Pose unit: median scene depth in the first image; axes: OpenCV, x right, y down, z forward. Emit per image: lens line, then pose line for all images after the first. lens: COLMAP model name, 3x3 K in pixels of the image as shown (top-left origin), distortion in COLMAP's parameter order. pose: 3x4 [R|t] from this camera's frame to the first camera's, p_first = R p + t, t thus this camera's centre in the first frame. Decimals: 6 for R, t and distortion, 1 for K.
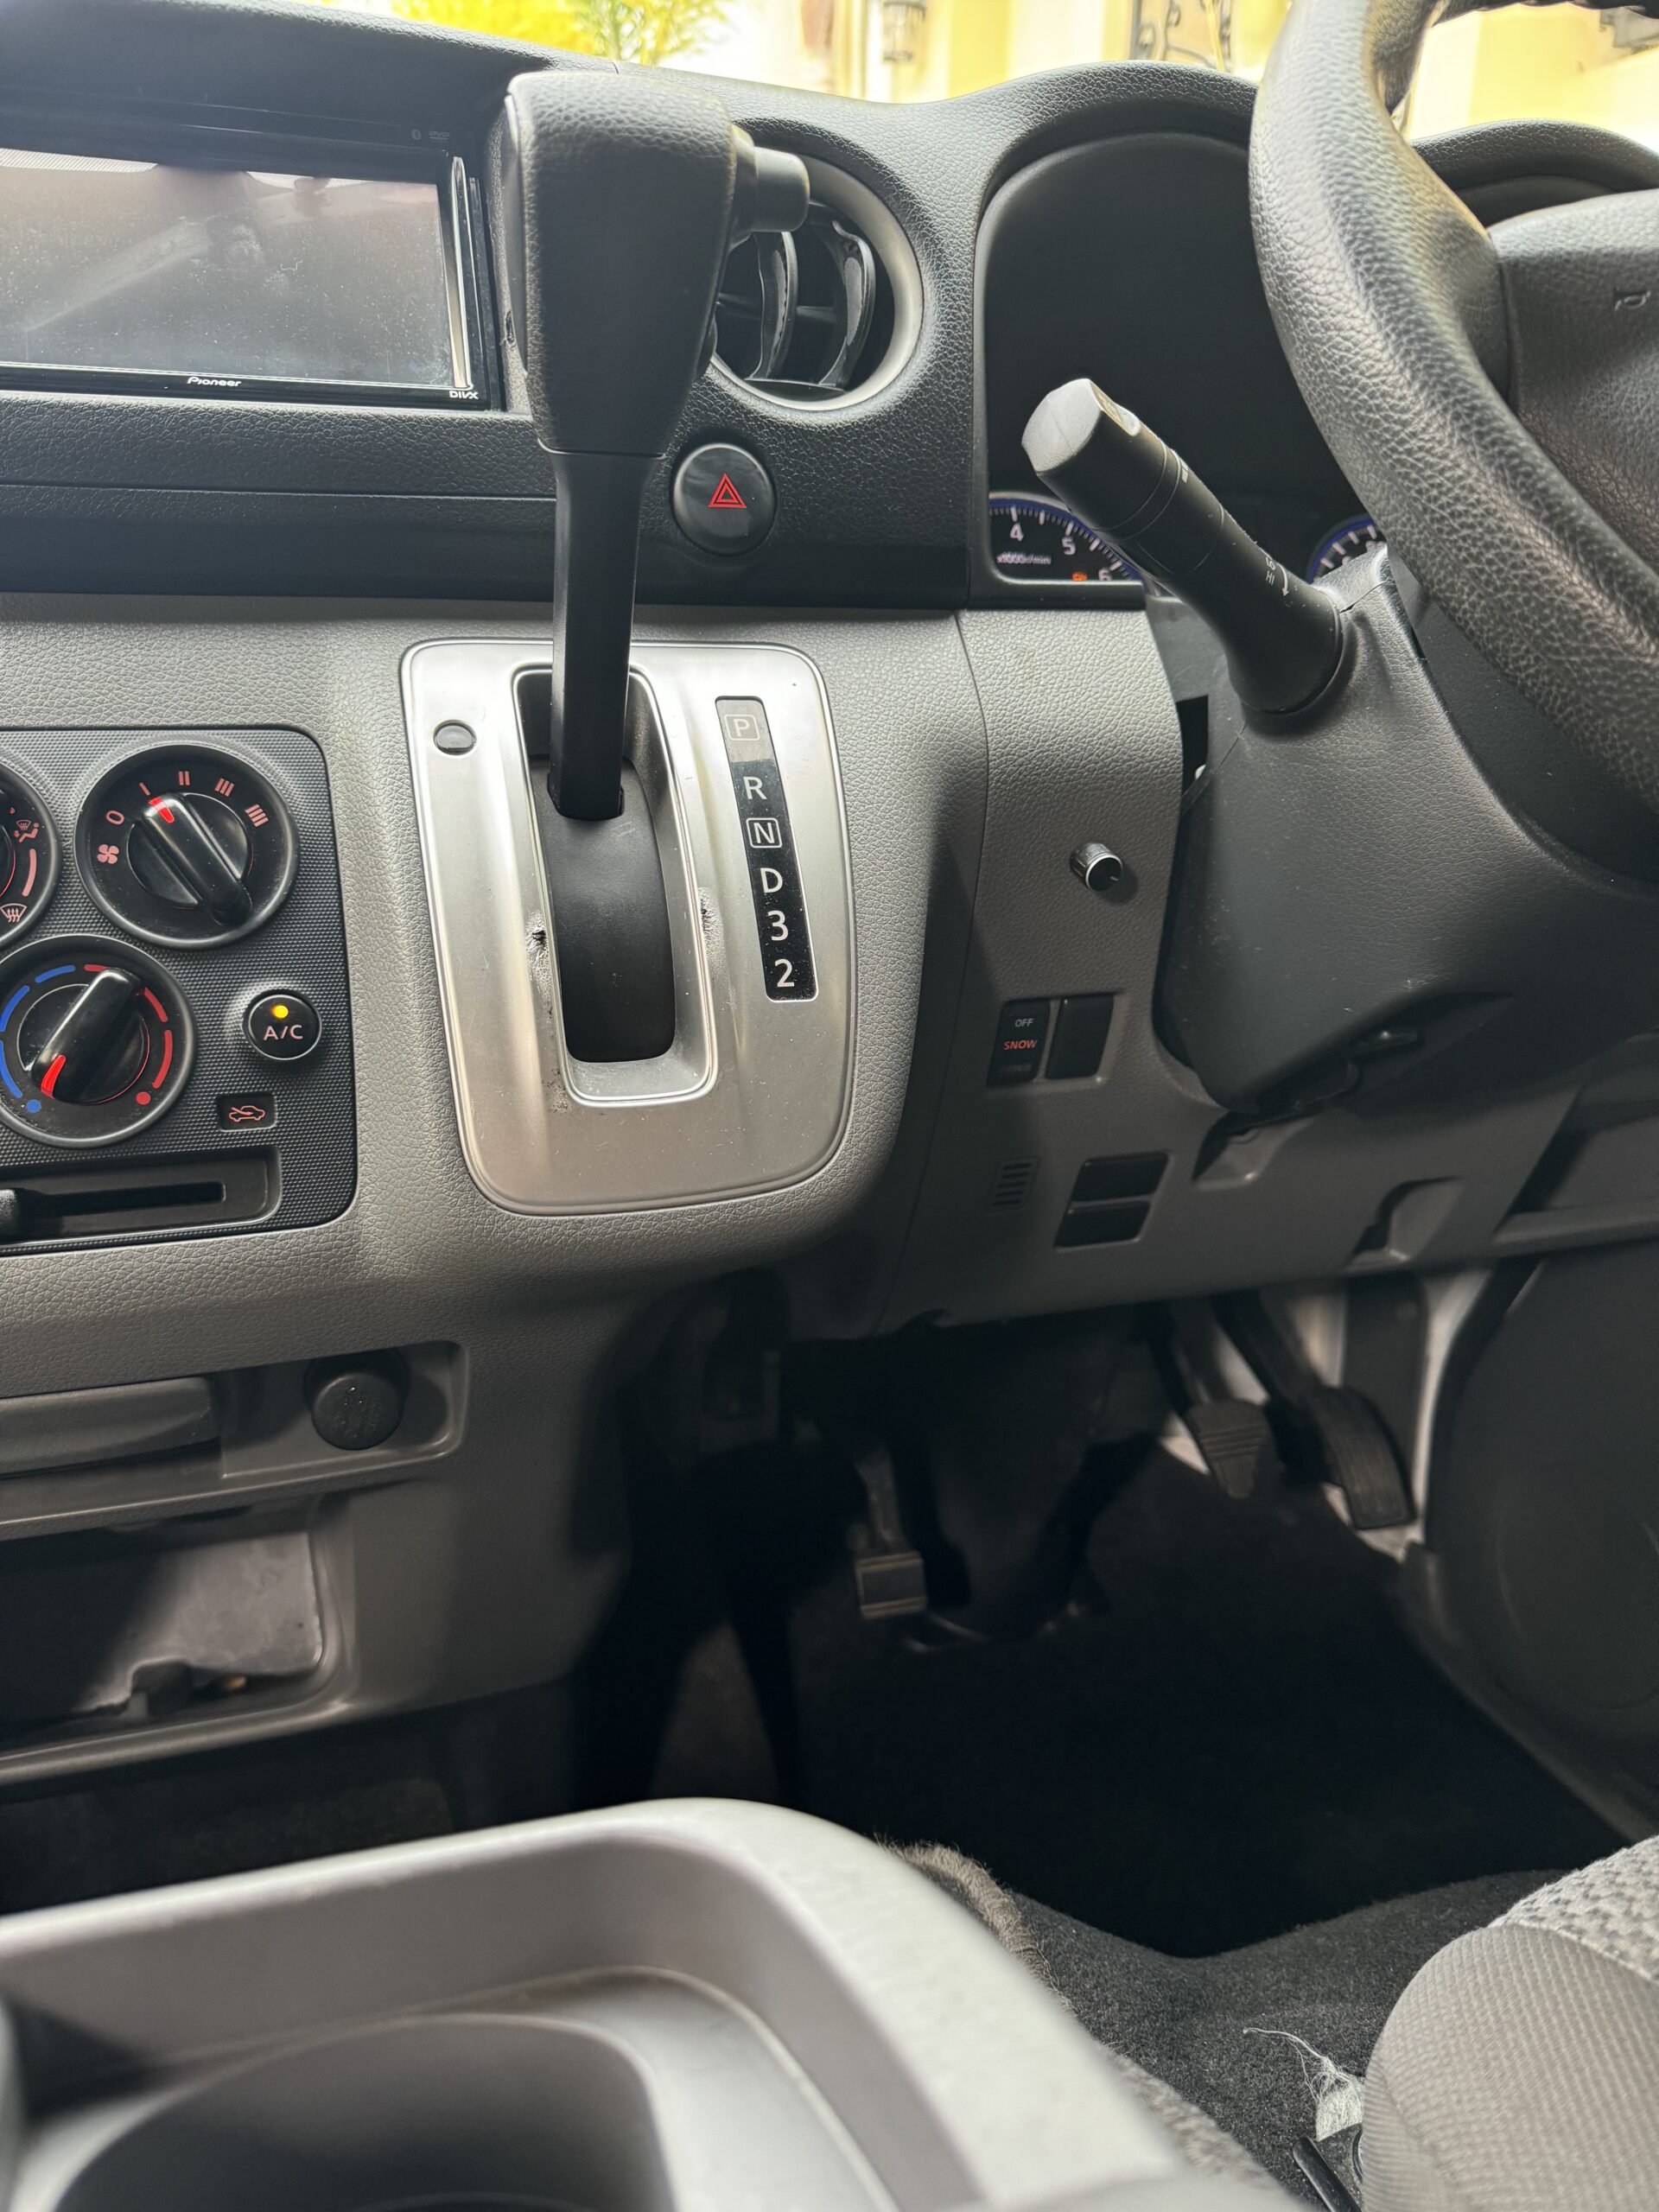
lens RADIAL K [[1548.9, 0, 829.5], [0, 1548.9, 1106.0], [0, 0, 1]] dist [0.057710, -0.090683]
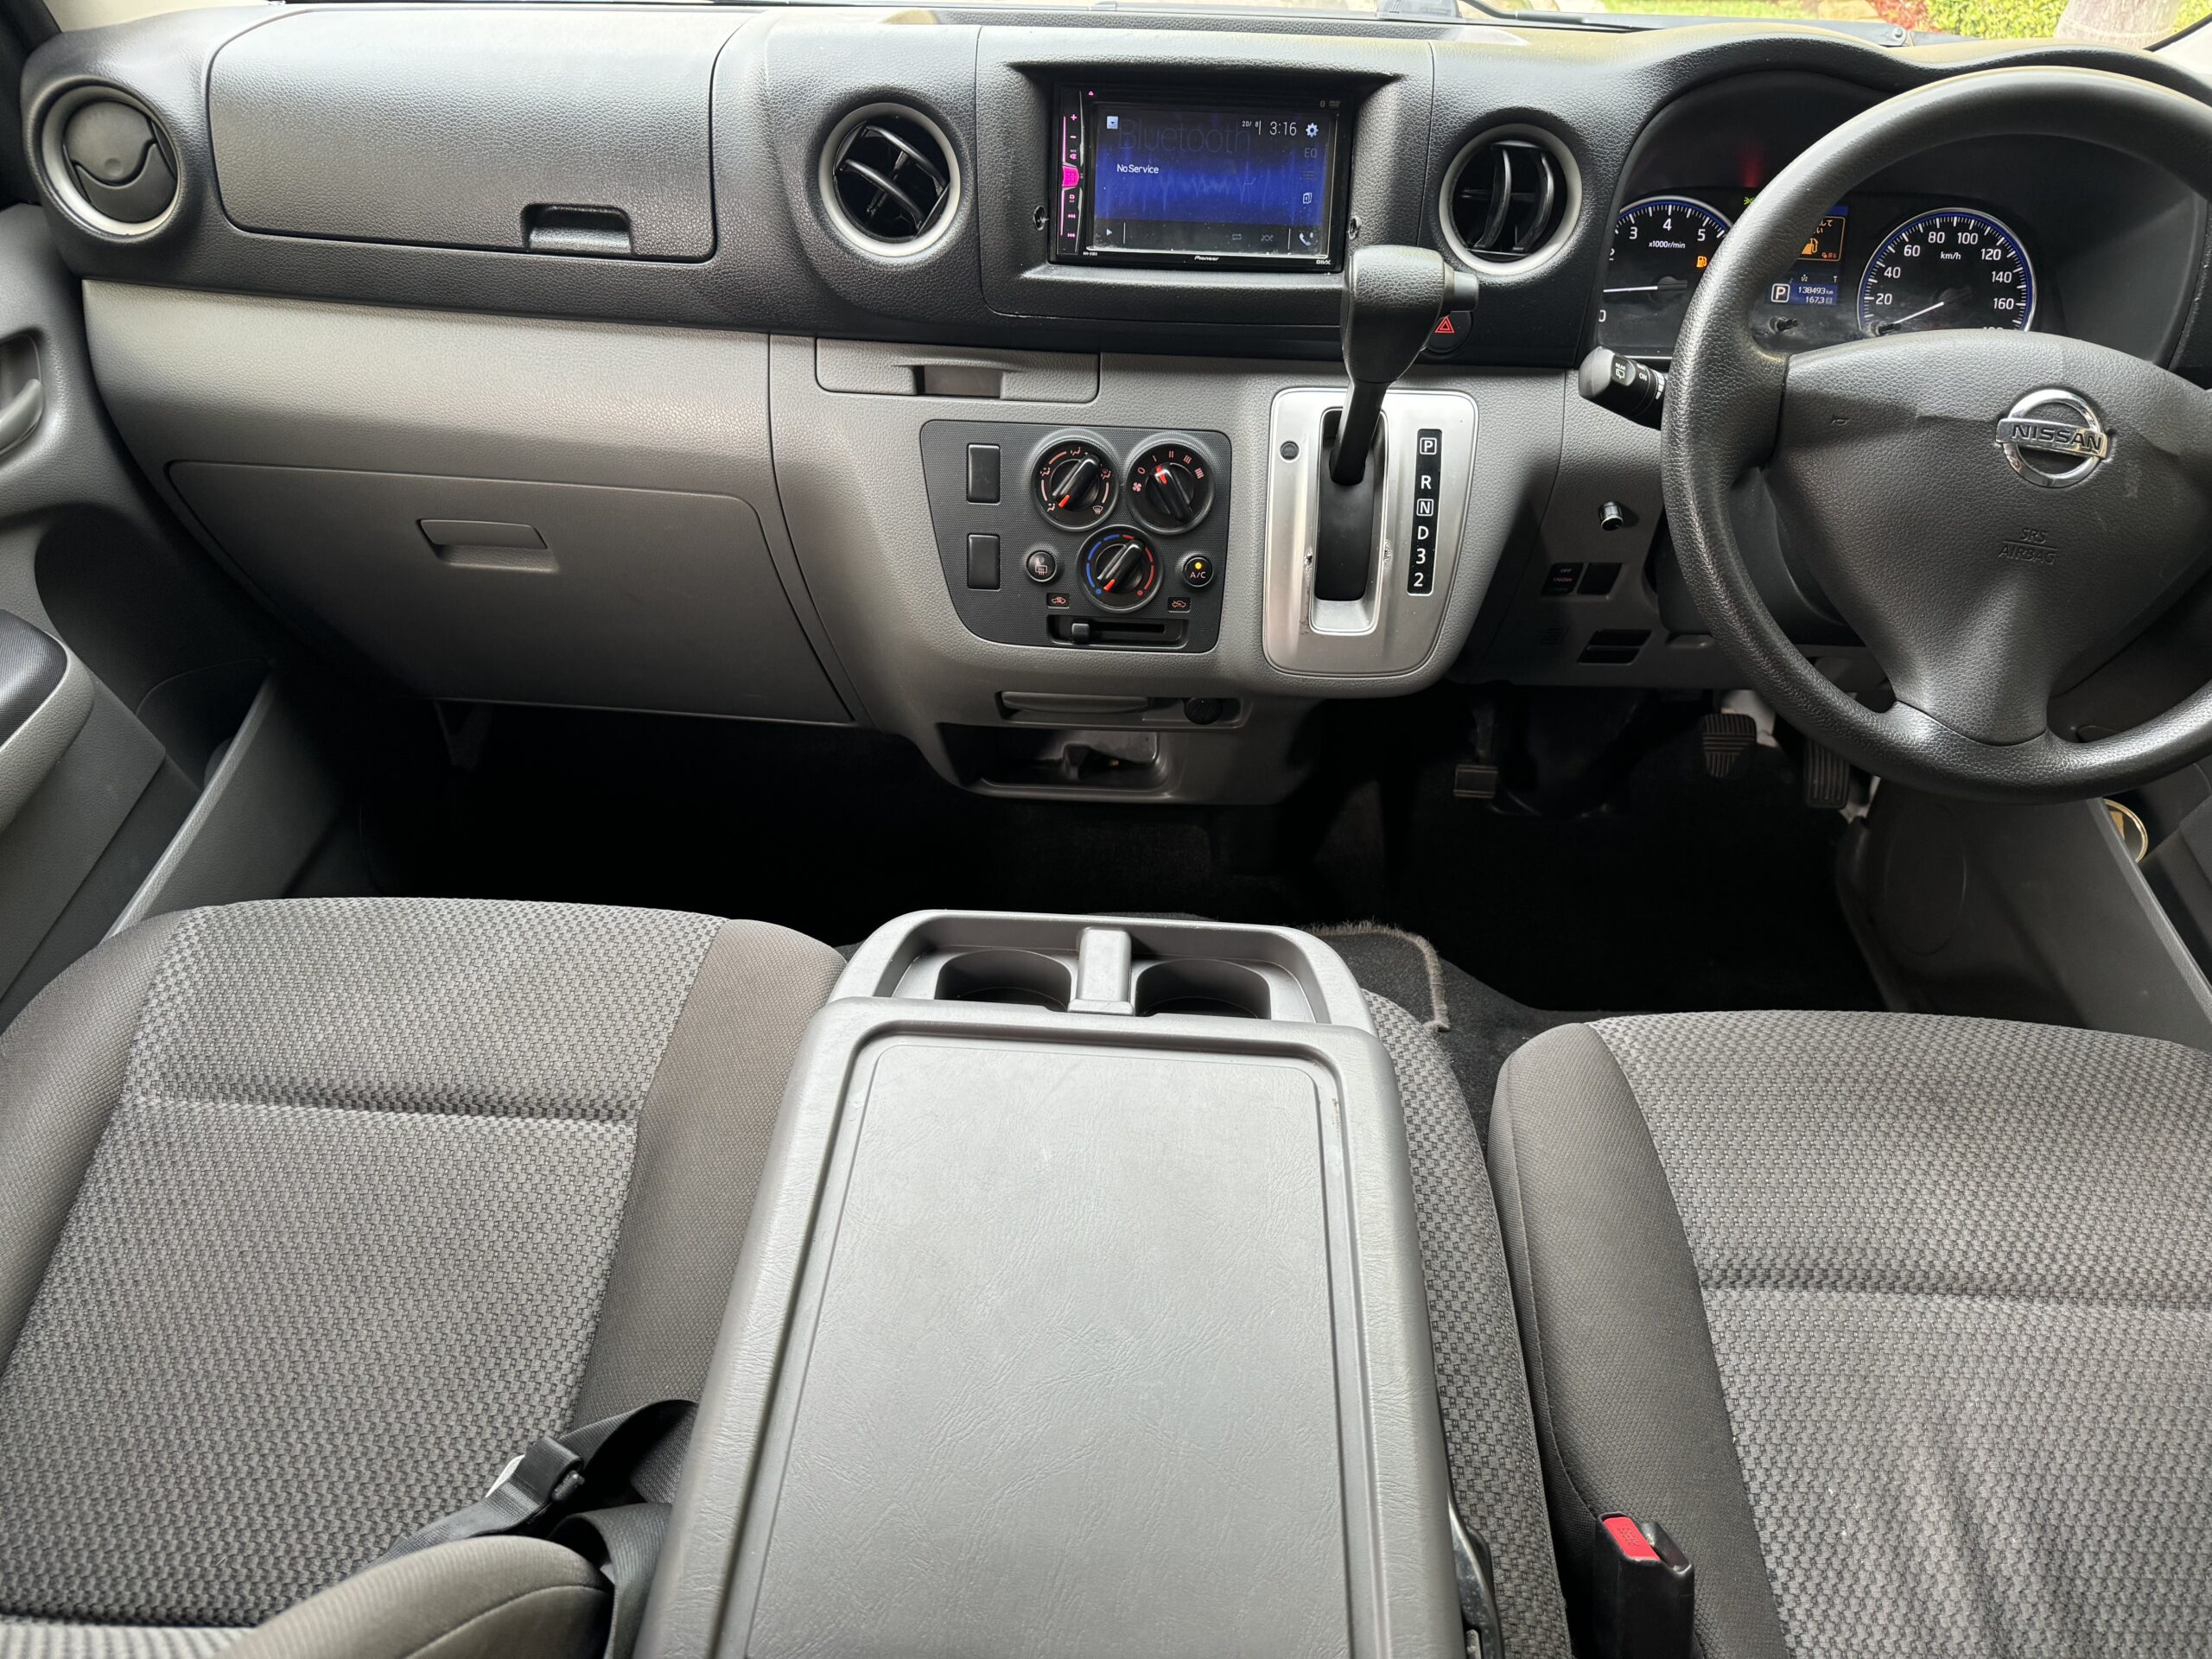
lens RADIAL K [[1546.5, 0, 1106.0], [0, 1546.5, 829.5], [0, 0, 1]] dist [0.060120, -0.094485]
pose [[0.938394, 0.239571, -0.249042, 0.182888], [-0.104629, 0.883823, 0.455971, -0.715581], [0.329346, -0.401823, 0.854441, -1.130902]]
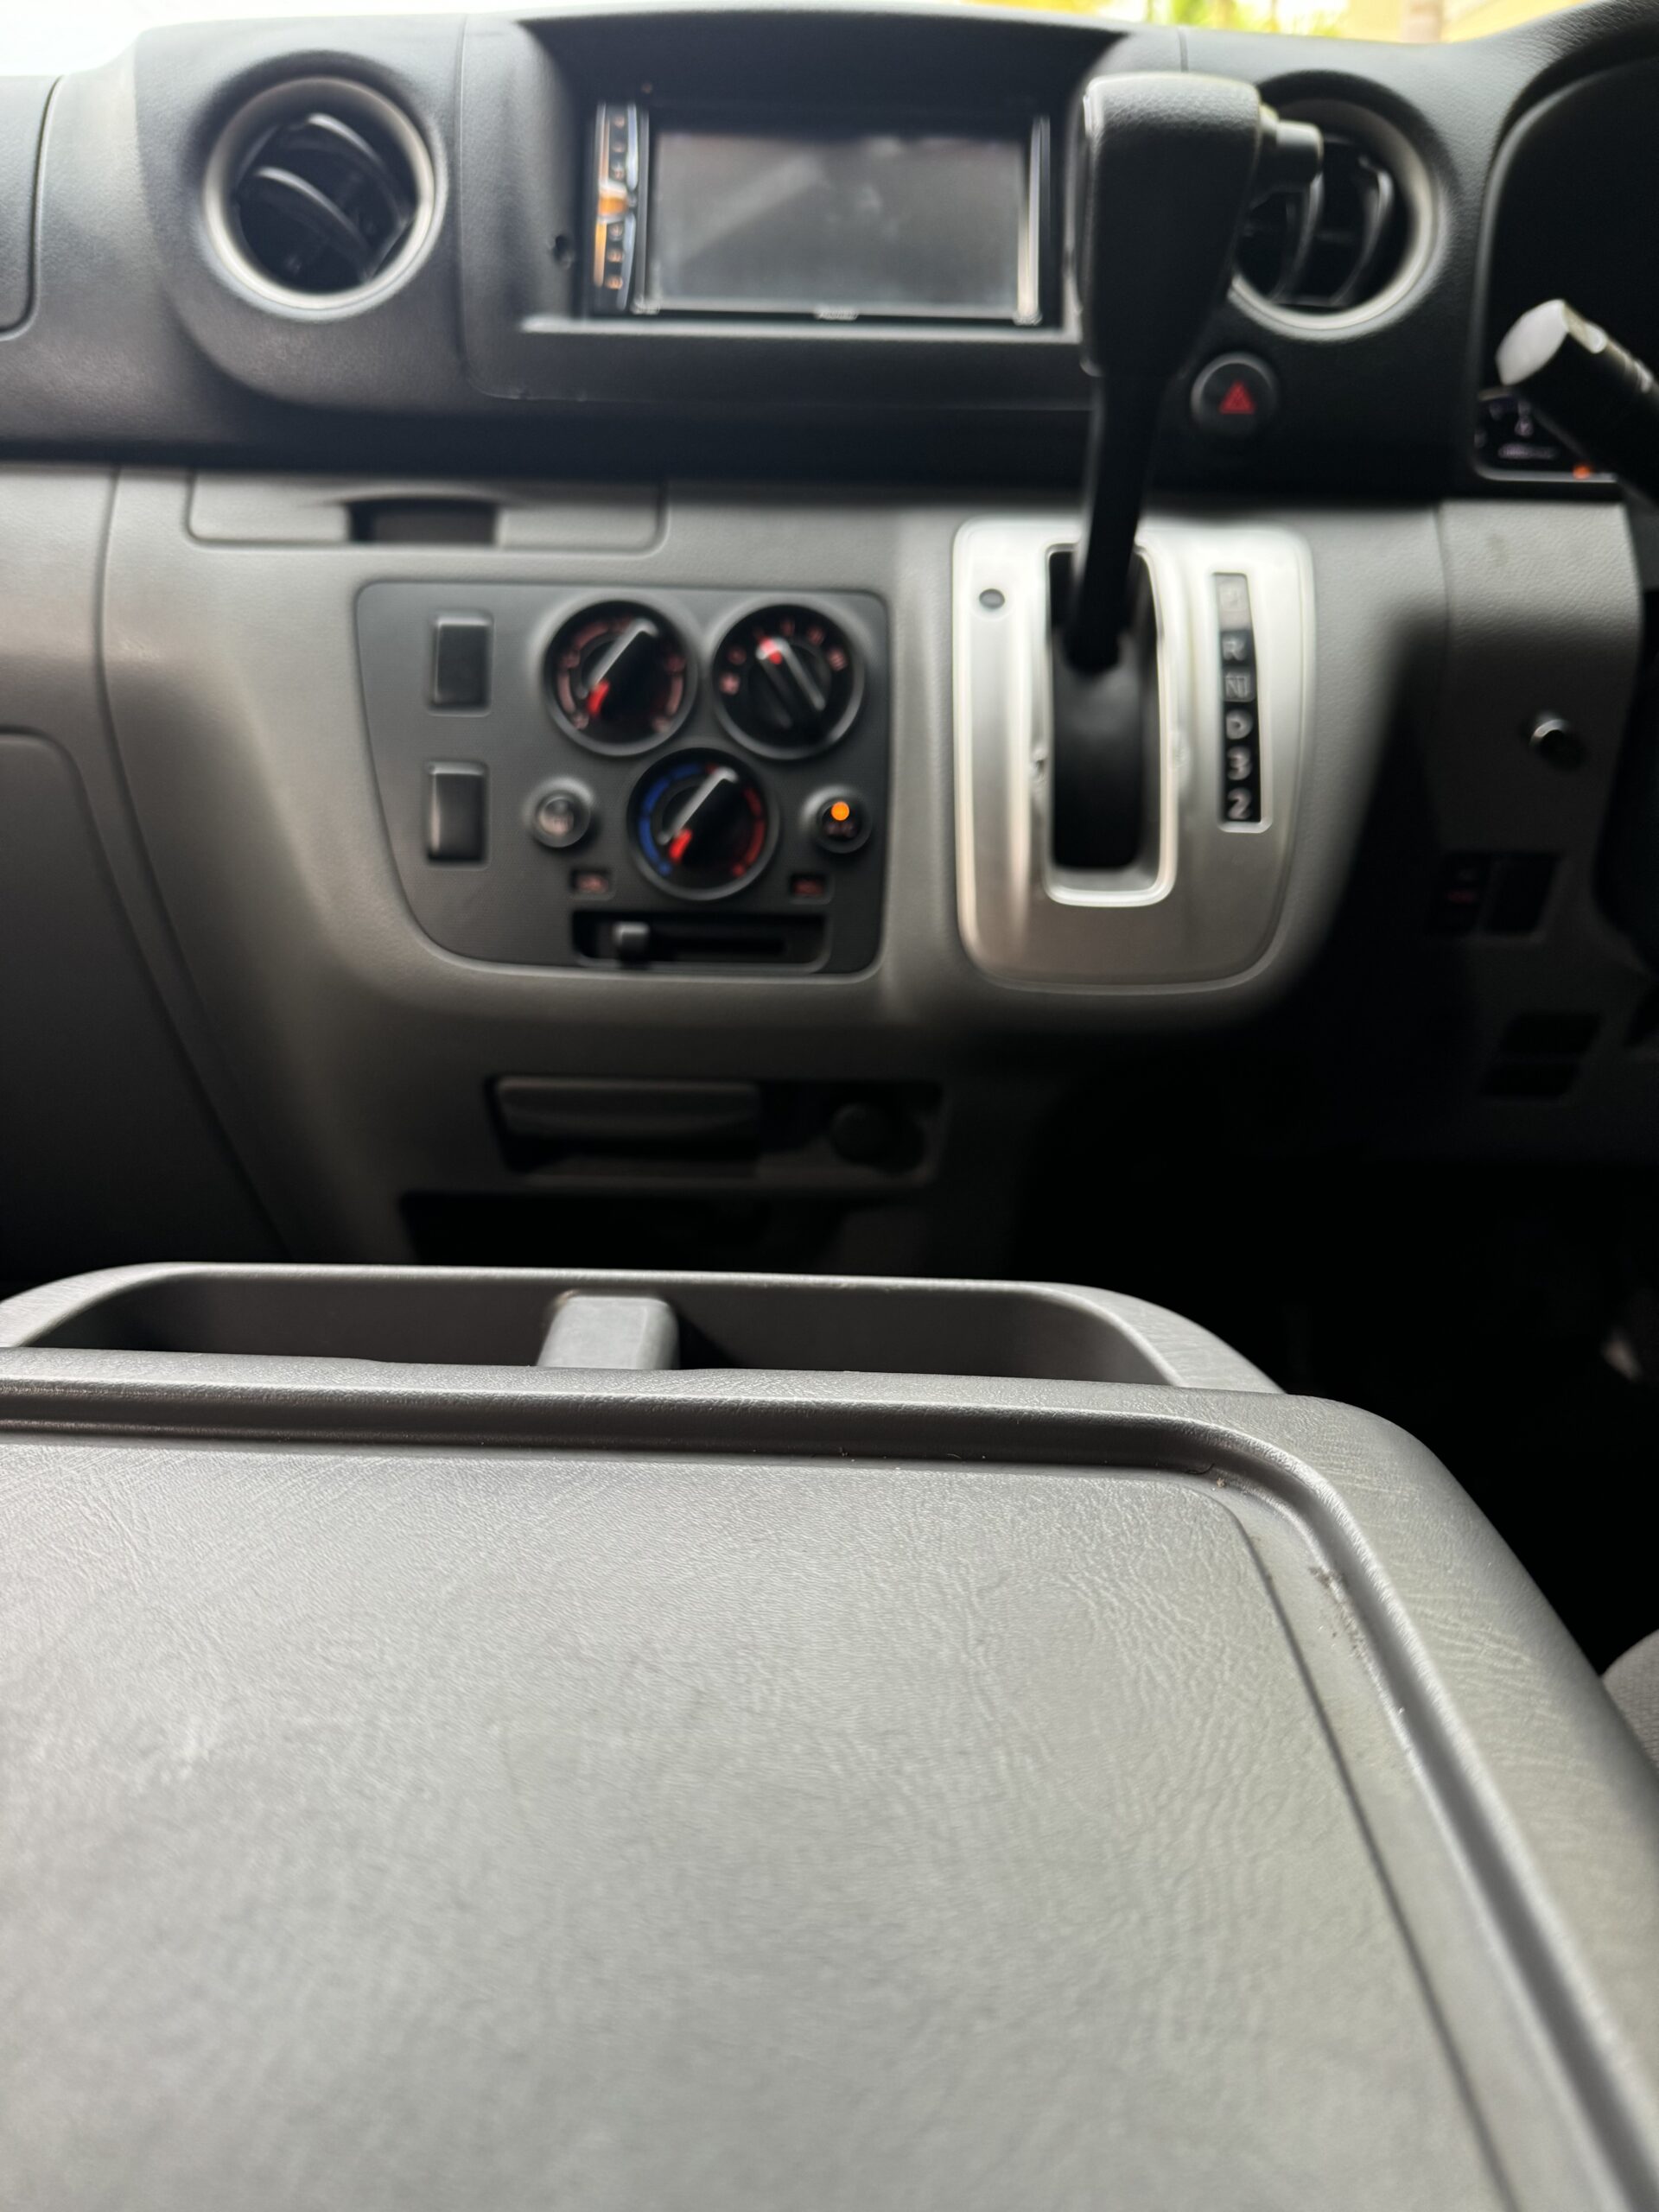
lens RADIAL K [[1594.4, 0, 826.2], [0, 1594.4, 1119.6], [0, 0, 1]] dist [0.009397, -0.049534]
pose [[0.948925, 0.116933, -0.293034, 0.057375], [-0.094100, 0.991405, 0.090894, 0.071833], [0.301143, -0.058677, 0.951772, -0.282138]]
